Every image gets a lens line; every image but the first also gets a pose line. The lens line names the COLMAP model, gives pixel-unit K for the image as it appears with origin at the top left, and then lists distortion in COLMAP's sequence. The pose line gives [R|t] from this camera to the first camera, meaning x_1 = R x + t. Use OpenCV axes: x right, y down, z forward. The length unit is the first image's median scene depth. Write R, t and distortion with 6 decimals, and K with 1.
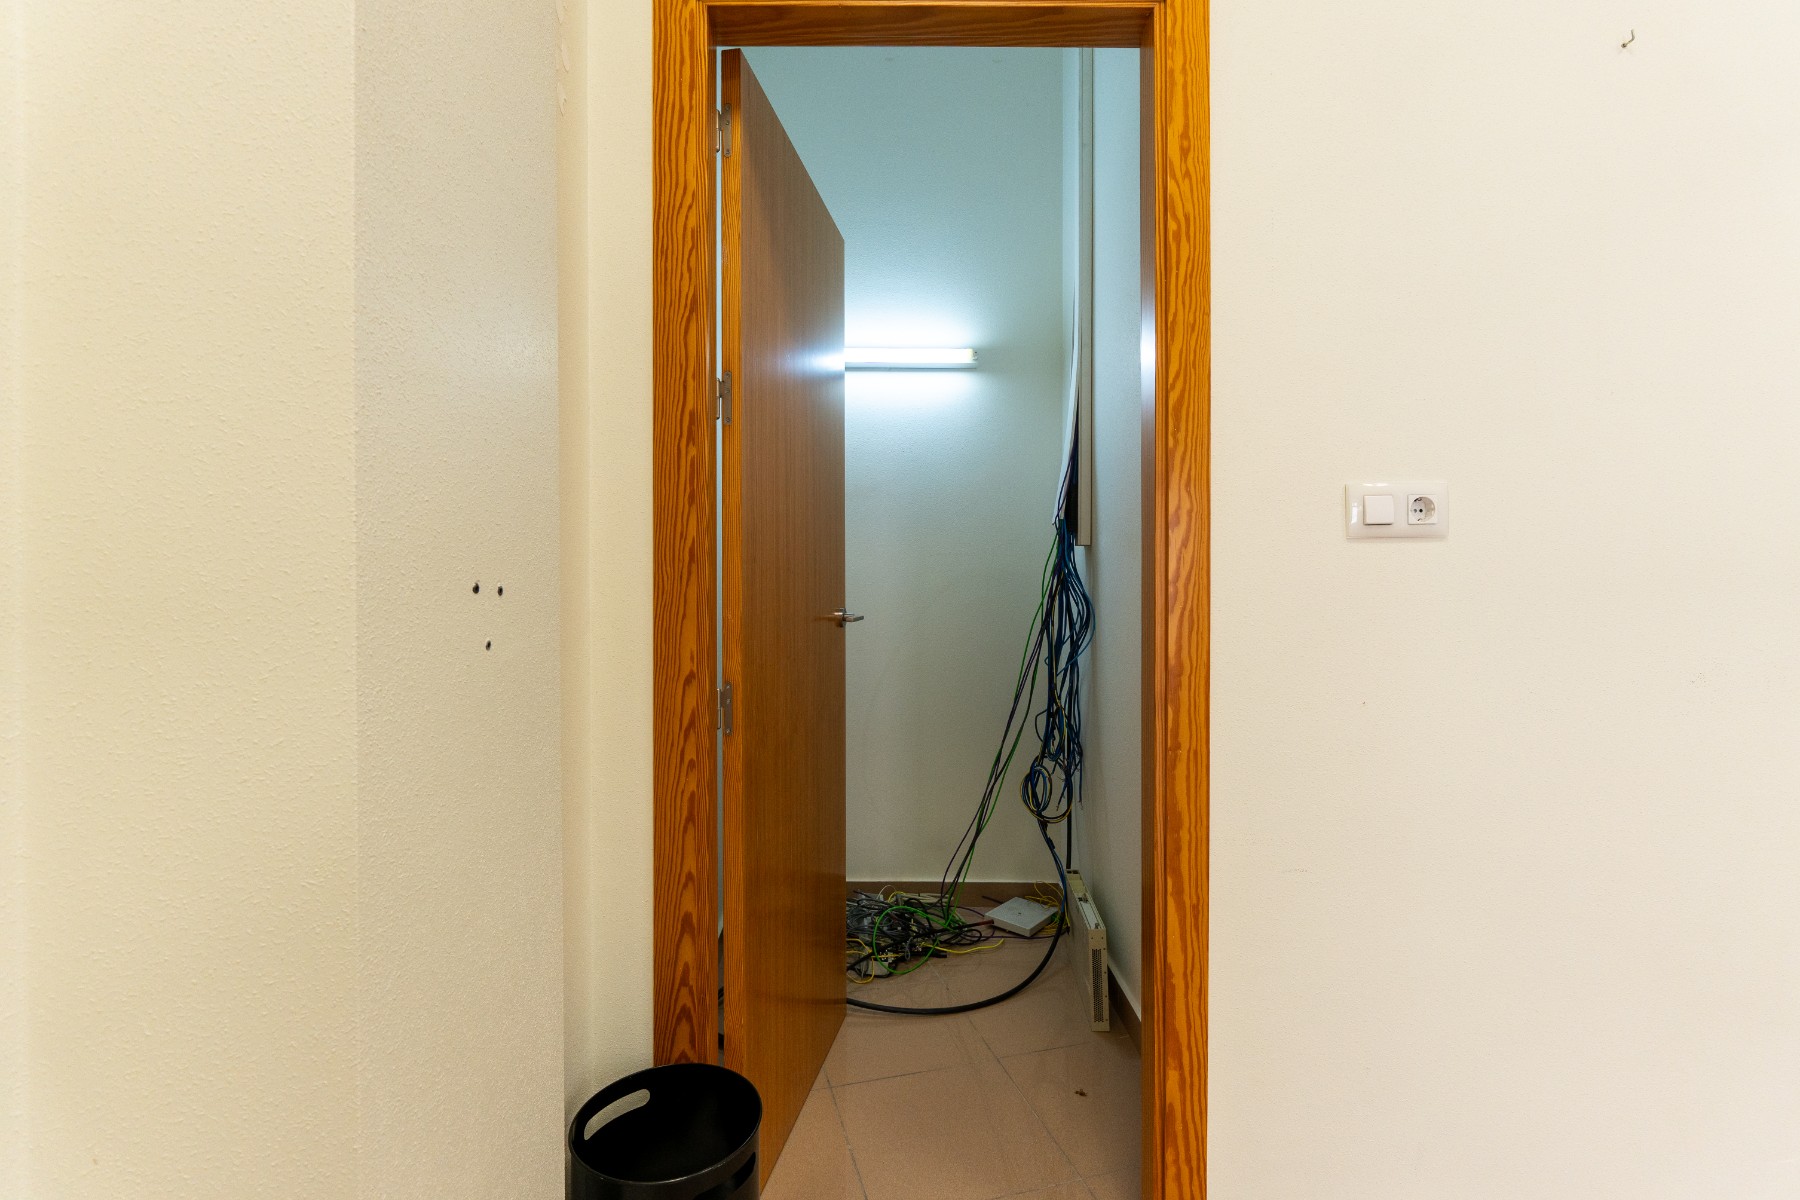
lens RADIAL K [[781.3, 0, 895.5], [0, 781.3, 604.4], [0, 0, 1]] dist [-0.002840, -0.000058]
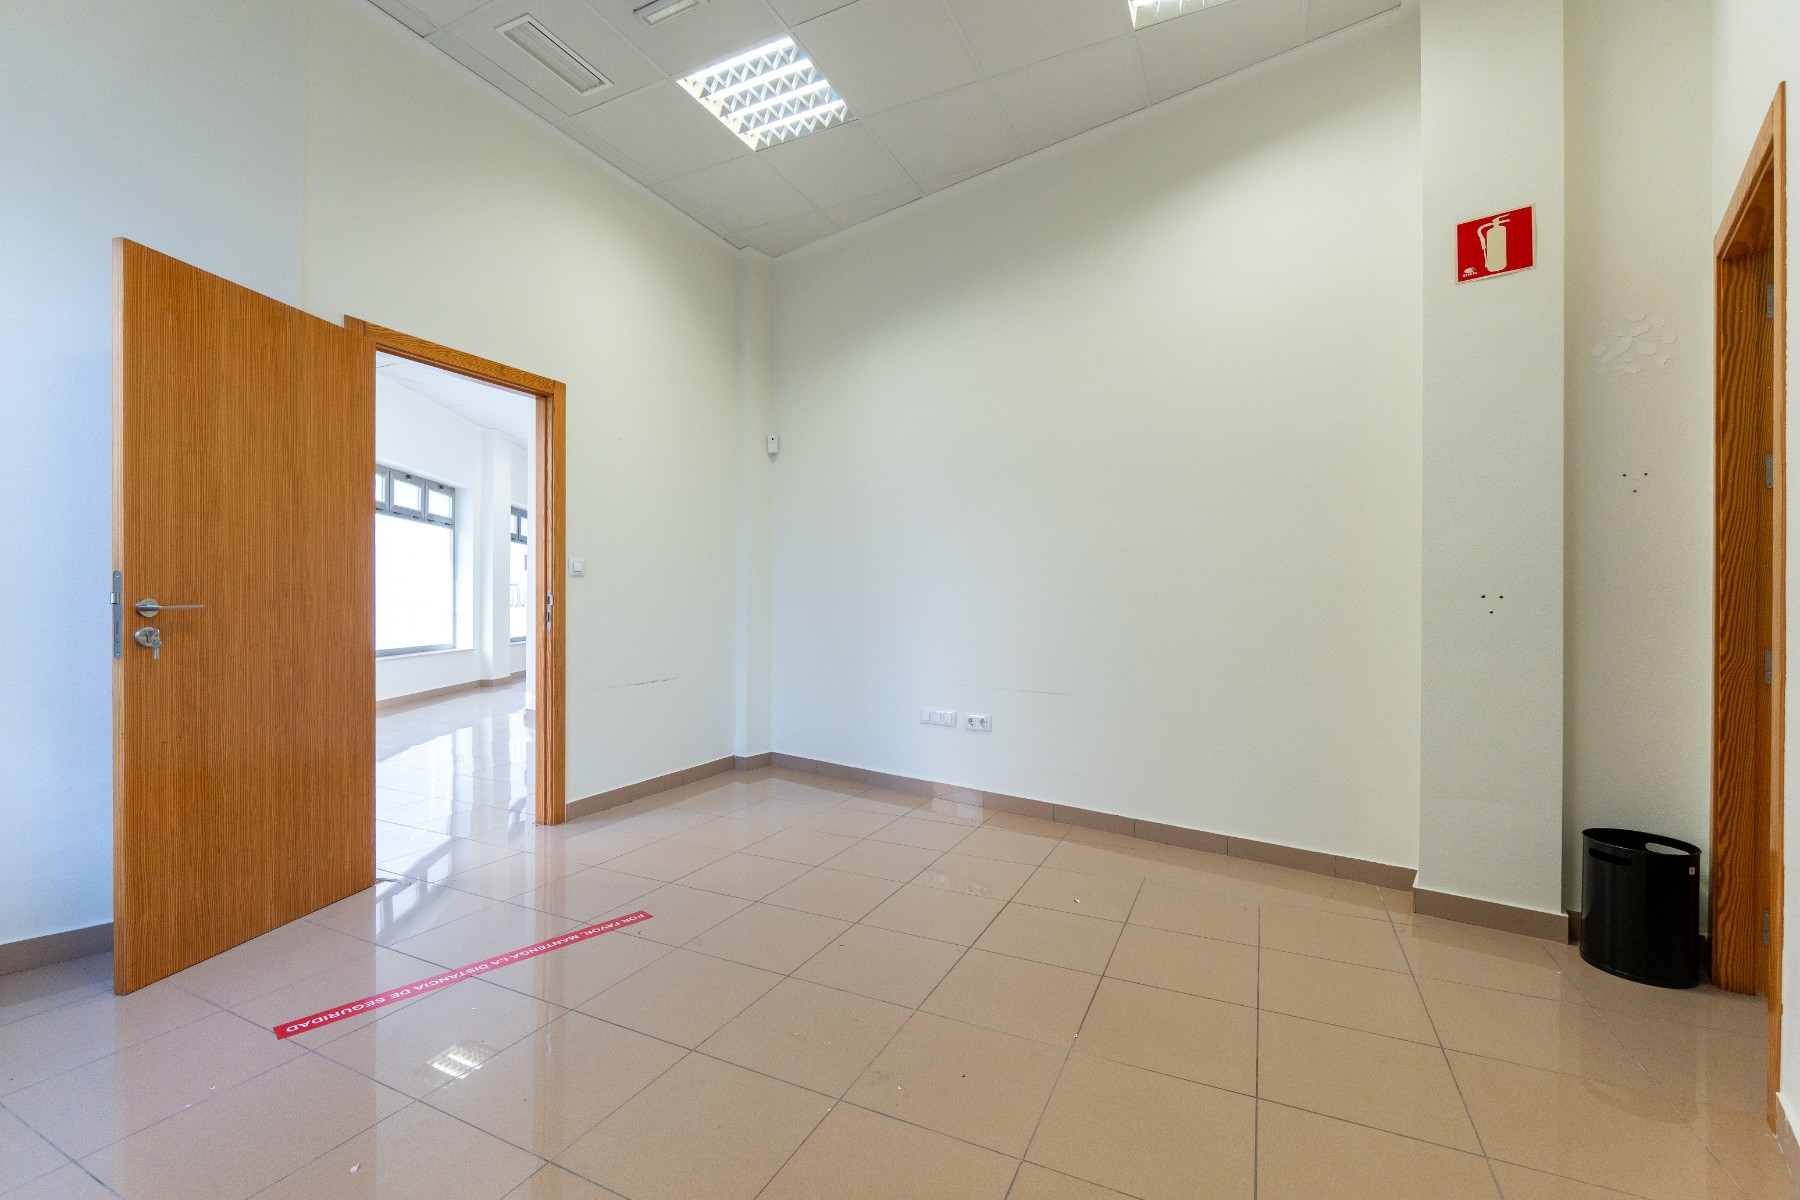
lens RADIAL K [[755.3, 0, 893.9], [0, 755.3, 605.3], [0, 0, 1]] dist [0.000742, -0.000069]
pose [[-0.680718, 0.001651, -0.732544, 2.249850], [-0.004417, 0.999970, 0.006359, 0.000467], [0.732532, 0.007564, -0.680690, 0.769953]]
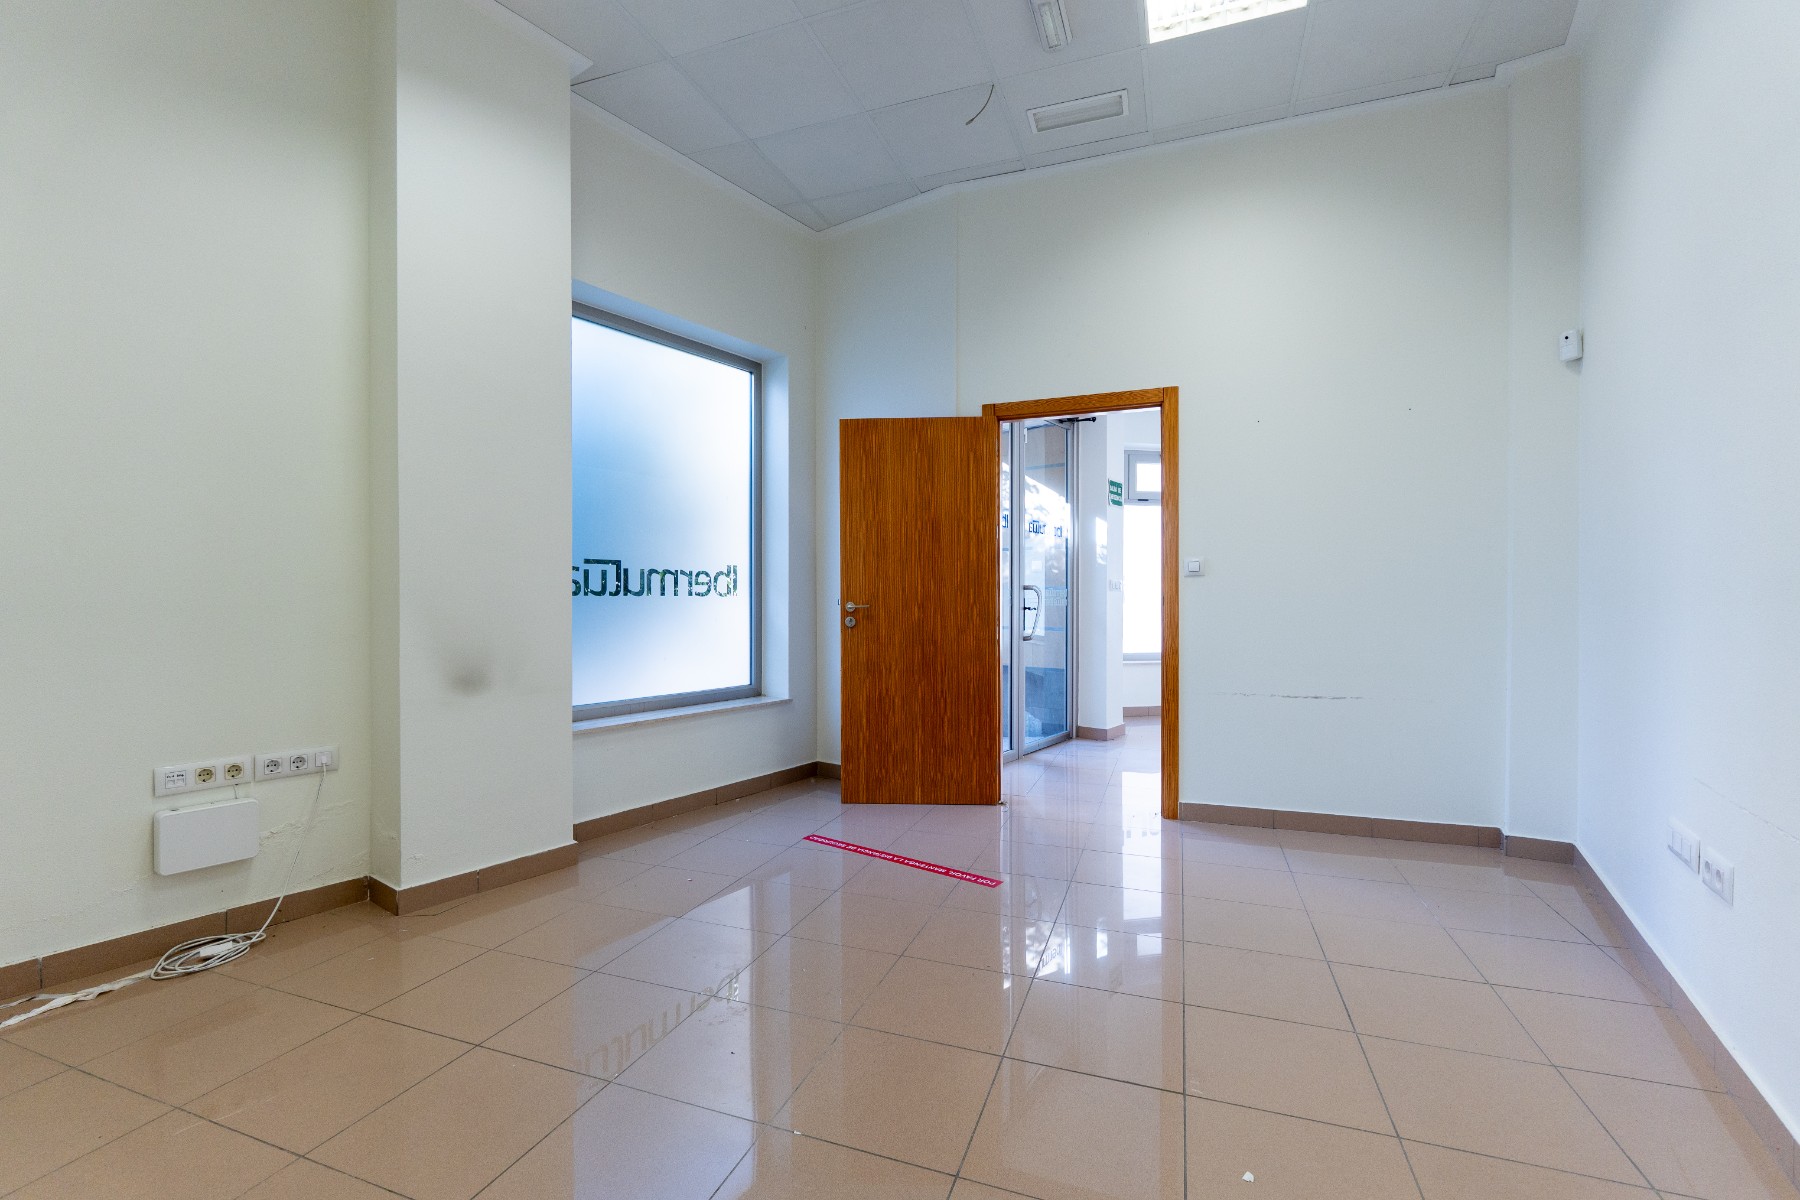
lens RADIAL K [[764.9, 0, 890.7], [0, 764.9, 603.1], [0, 0, 1]] dist [0.001505, -0.000102]
pose [[-0.797726, 0.002296, 0.603016, 0.025647], [0.005663, 0.999977, 0.003685, -0.002651], [-0.602994, 0.006355, -0.797721, 0.916807]]
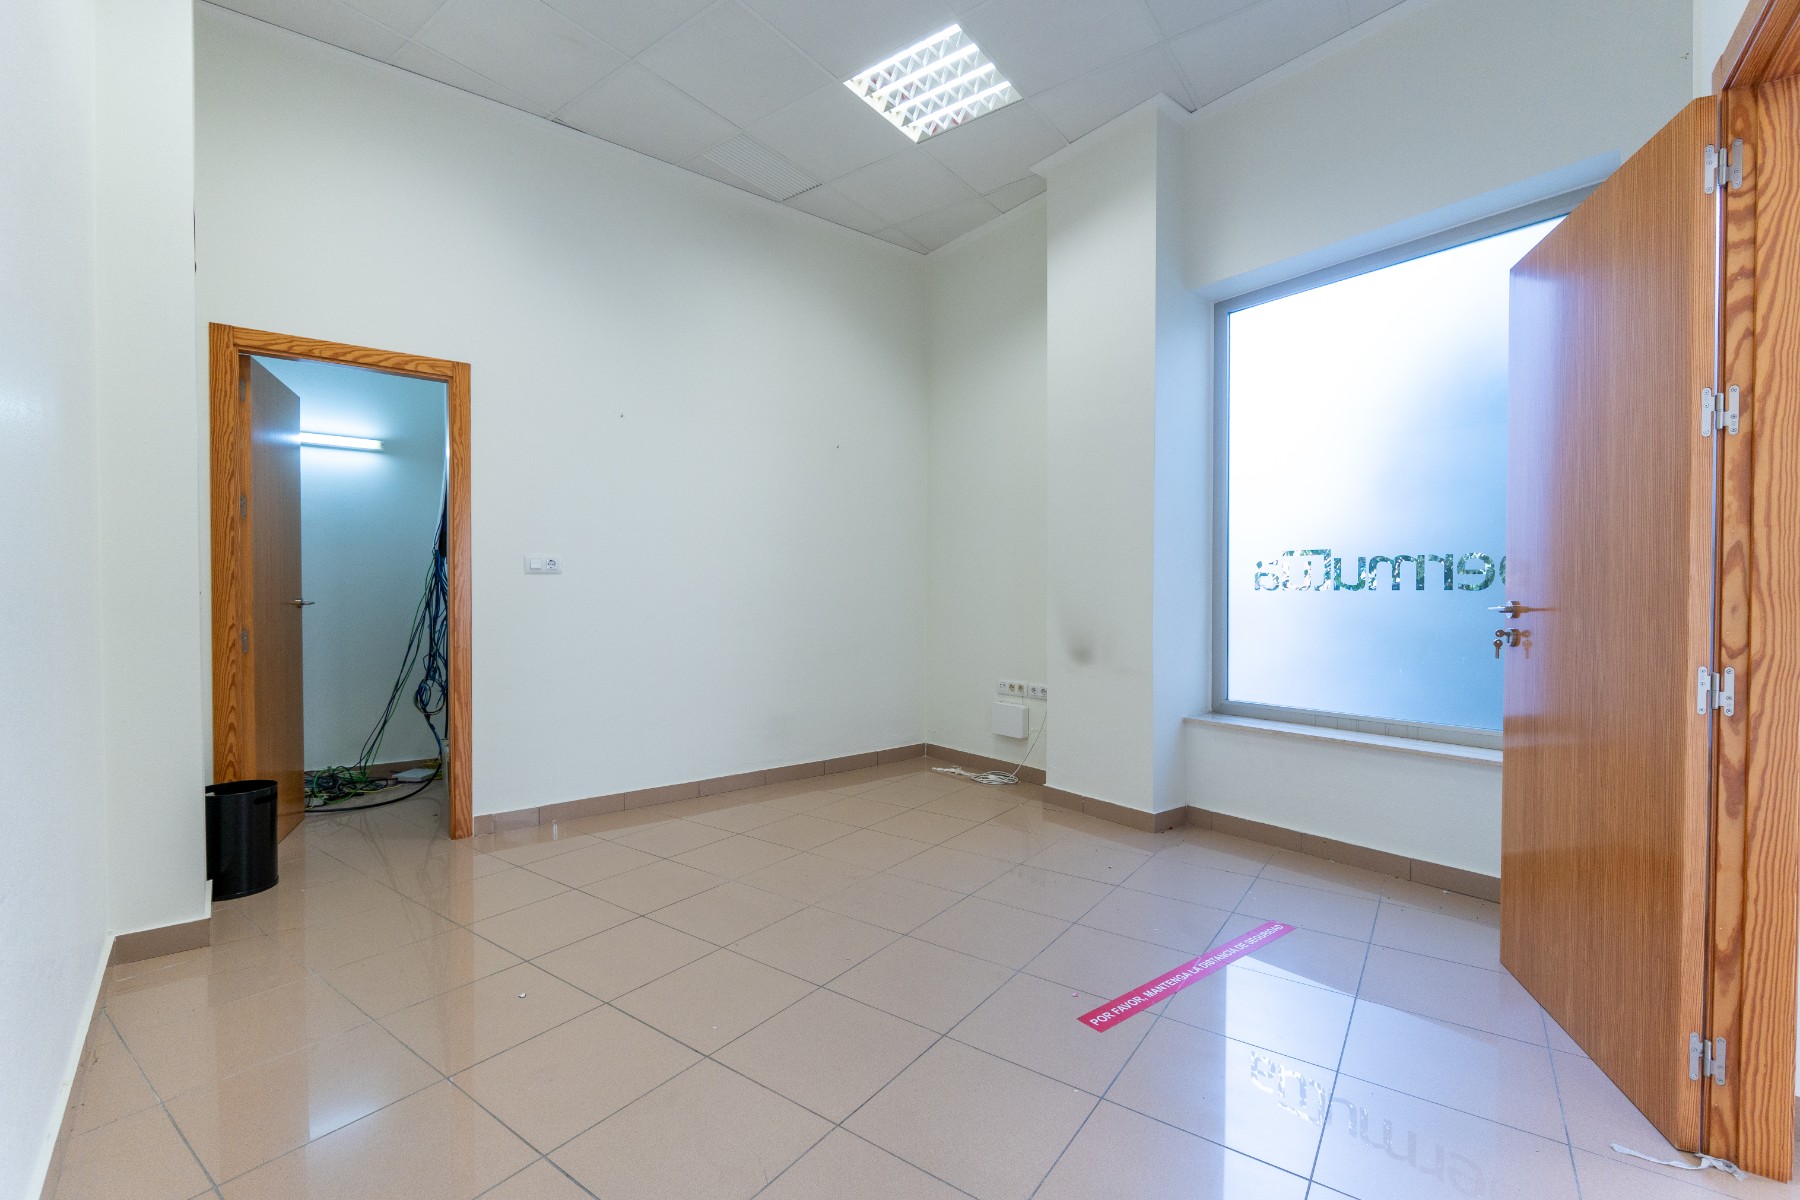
lens RADIAL K [[781.3, 0, 895.5], [0, 781.3, 604.4], [0, 0, 1]] dist [-0.002840, -0.000058]
pose [[0.792432, -0.006878, 0.609922, -0.105265], [-0.002075, 0.999900, 0.013972, -0.012986], [-0.609957, -0.012338, 0.792339, -2.175514]]
